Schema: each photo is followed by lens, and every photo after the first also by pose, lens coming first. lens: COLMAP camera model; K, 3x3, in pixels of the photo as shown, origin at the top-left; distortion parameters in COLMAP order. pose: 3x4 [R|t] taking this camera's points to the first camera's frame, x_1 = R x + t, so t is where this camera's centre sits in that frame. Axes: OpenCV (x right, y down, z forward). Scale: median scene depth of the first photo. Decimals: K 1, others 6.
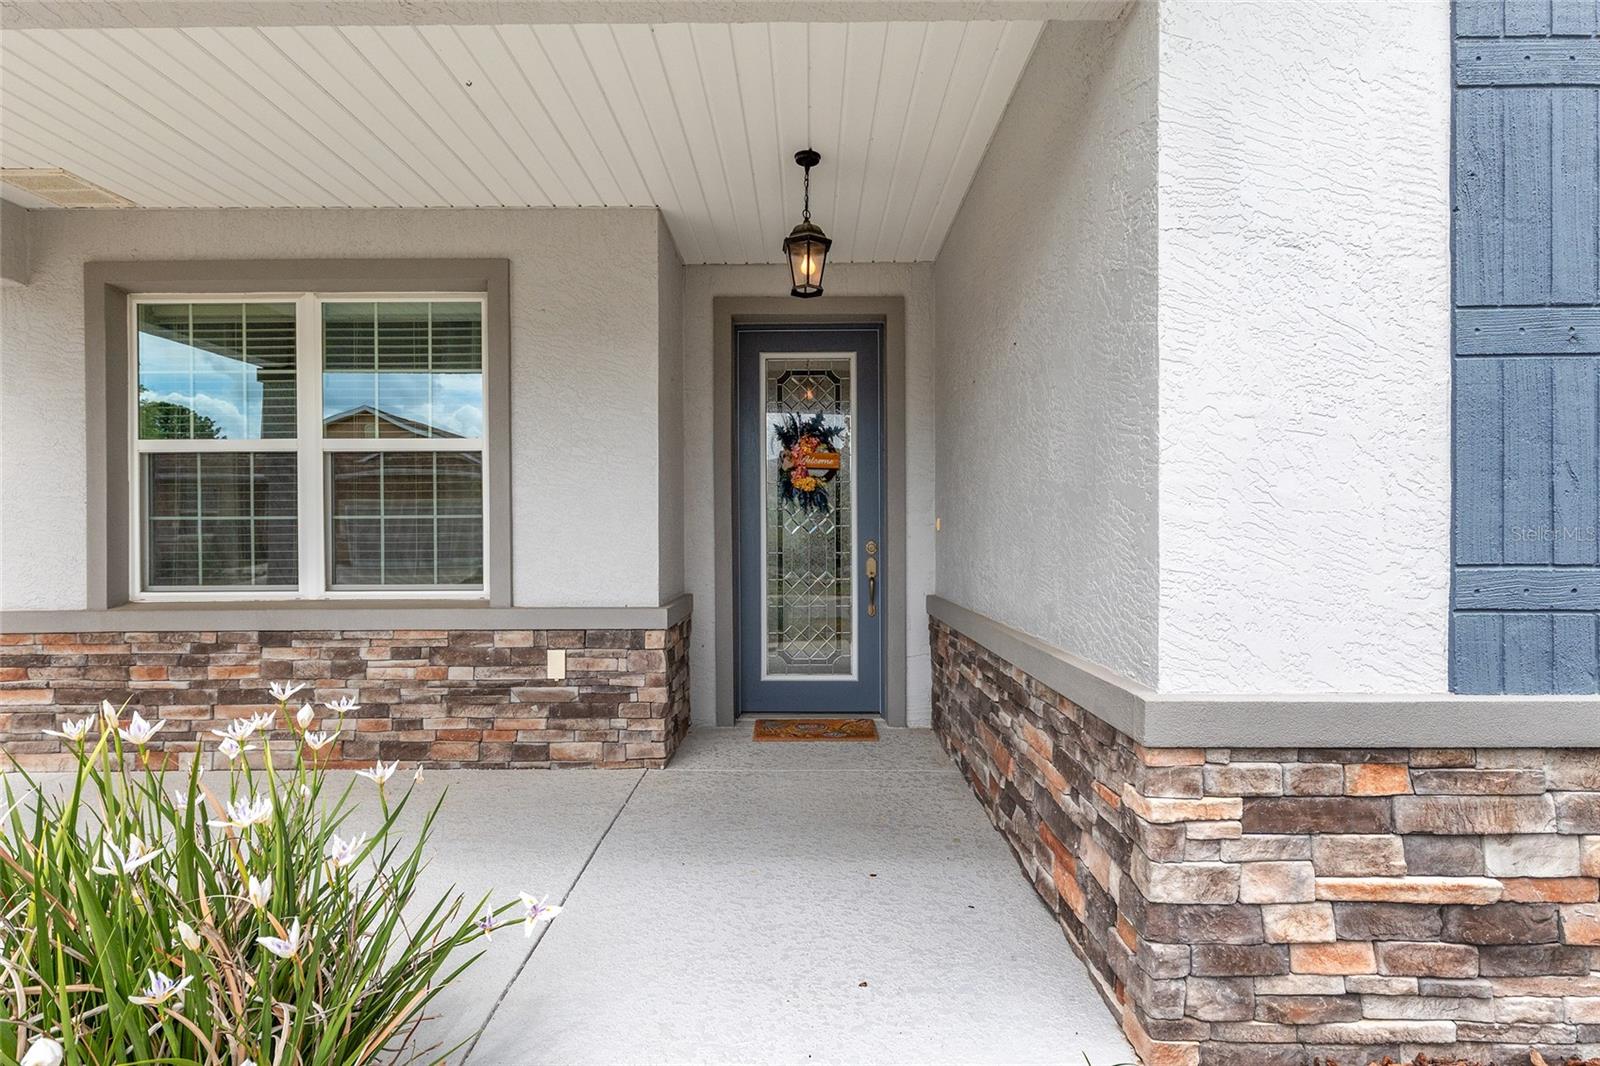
lens RADIAL K [[782.0, 0, 798.4], [0, 782.0, 534.9], [0, 0, 1]] dist [0.000339, -0.000169]
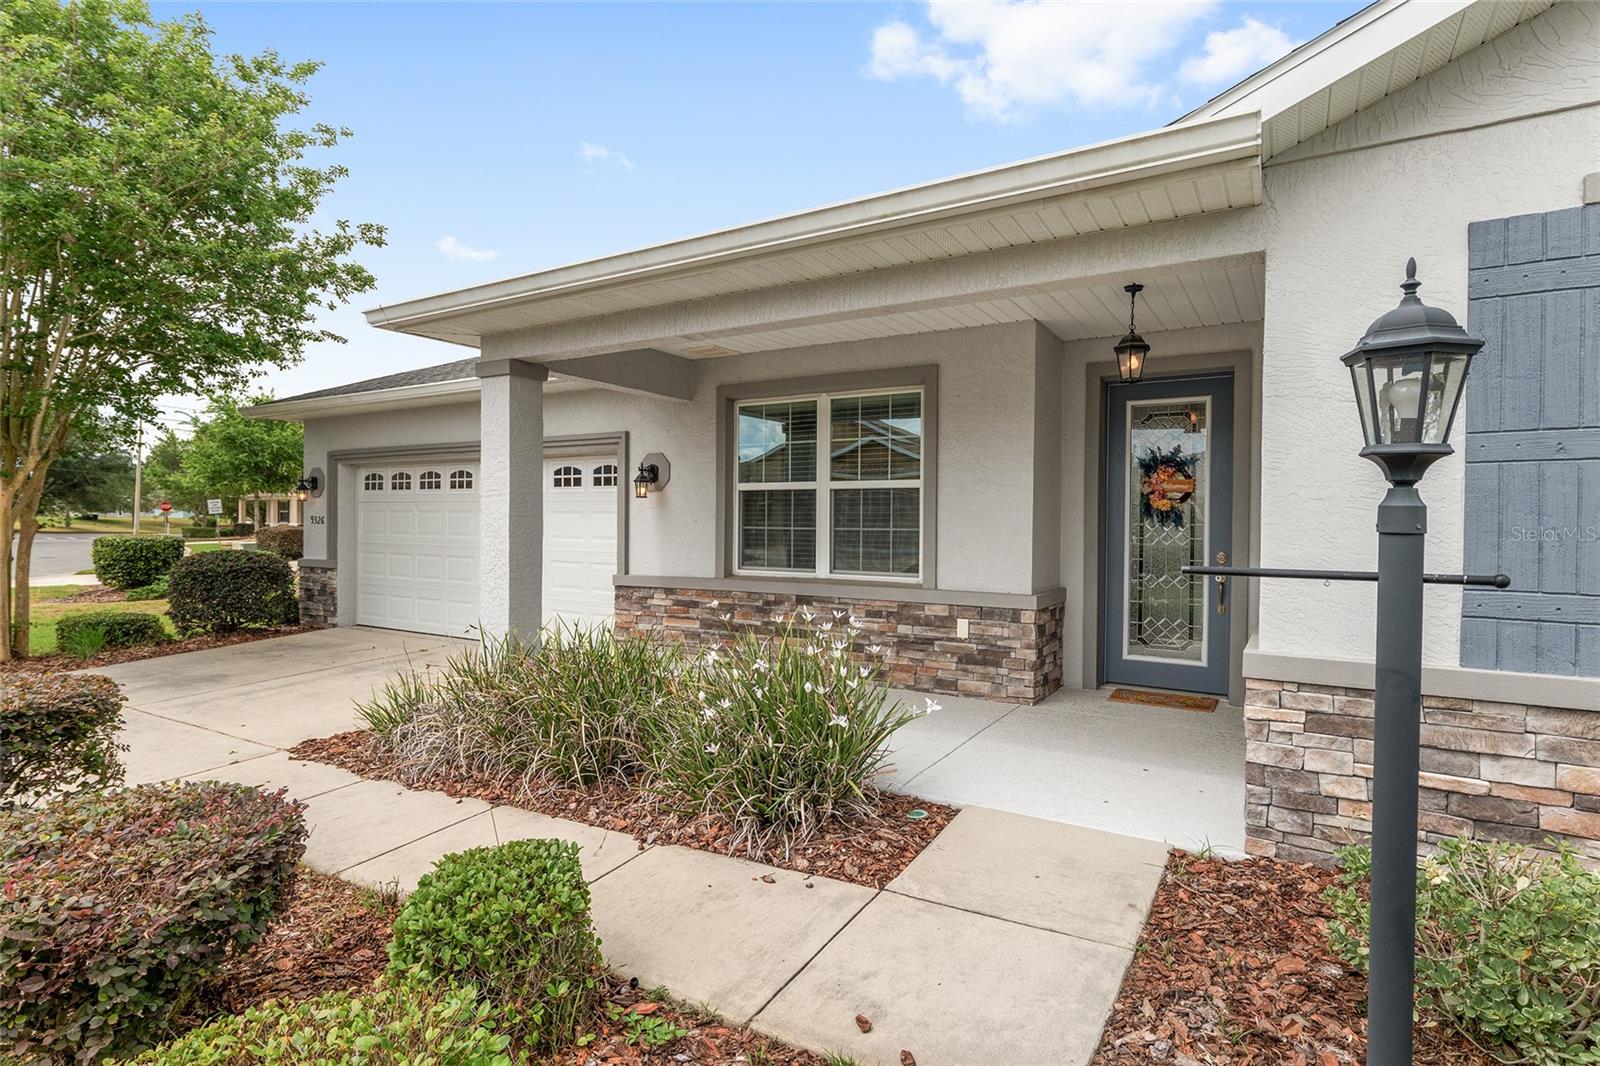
lens RADIAL K [[804.7, 0, 800.0], [0, 804.7, 533.0], [0, 0, 1]] dist [-0.002474, -0.000386]
pose [[0.858533, 0.018961, -0.512407, 0.217551], [-0.014948, 0.999817, 0.011952, -0.034150], [0.512540, -0.002602, 0.858659, -0.507353]]
